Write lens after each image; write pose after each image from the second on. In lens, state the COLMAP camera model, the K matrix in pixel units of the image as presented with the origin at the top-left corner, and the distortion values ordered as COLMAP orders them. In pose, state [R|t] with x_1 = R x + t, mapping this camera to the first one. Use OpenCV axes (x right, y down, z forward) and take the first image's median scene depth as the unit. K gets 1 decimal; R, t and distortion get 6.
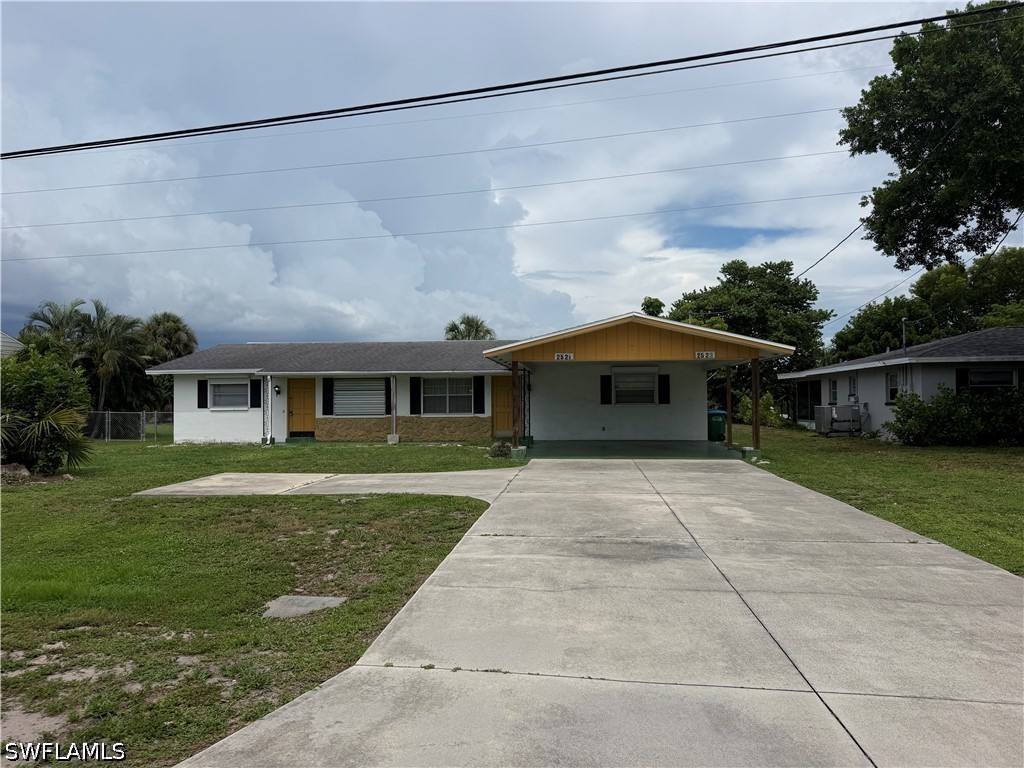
lens RADIAL K [[693.3, 0, 512.0], [0, 693.3, 384.0], [0, 0, 1]] dist [0.004795, 0.000772]
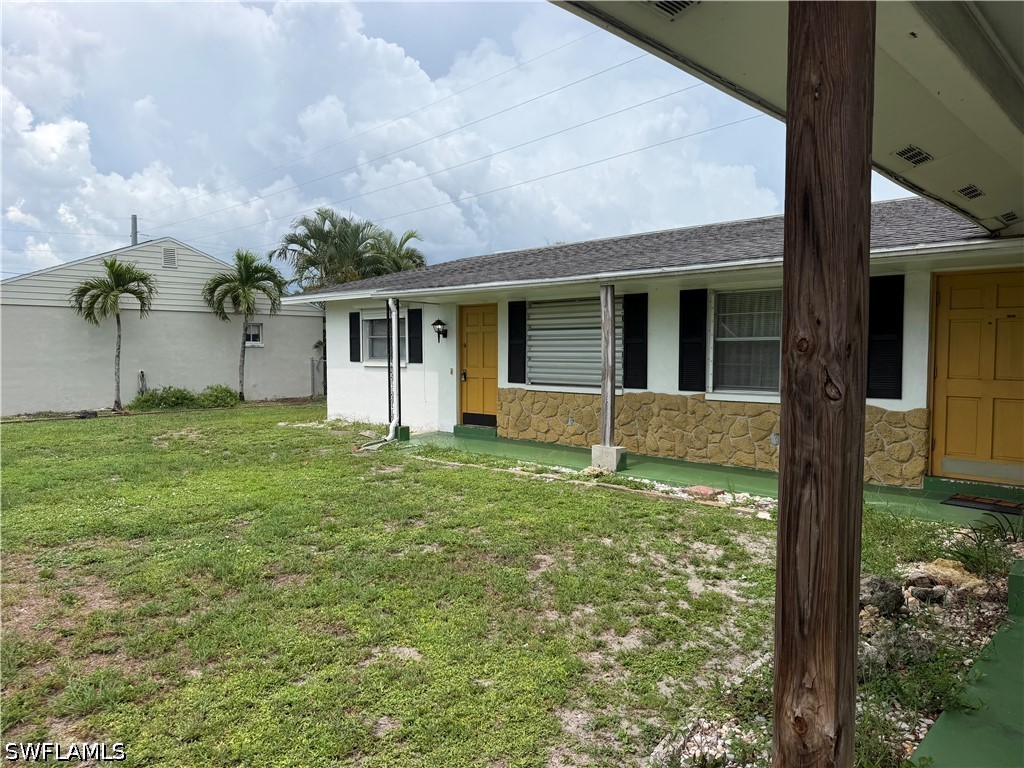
lens RADIAL K [[693.3, 0, 512.0], [0, 693.3, 384.0], [0, 0, 1]] dist [0.004795, 0.000772]
pose [[0.760805, 0.039841, -0.647757, 0.026811], [0.012986, 0.996979, 0.076572, 0.010704], [0.648851, -0.066668, 0.757989, 0.652535]]
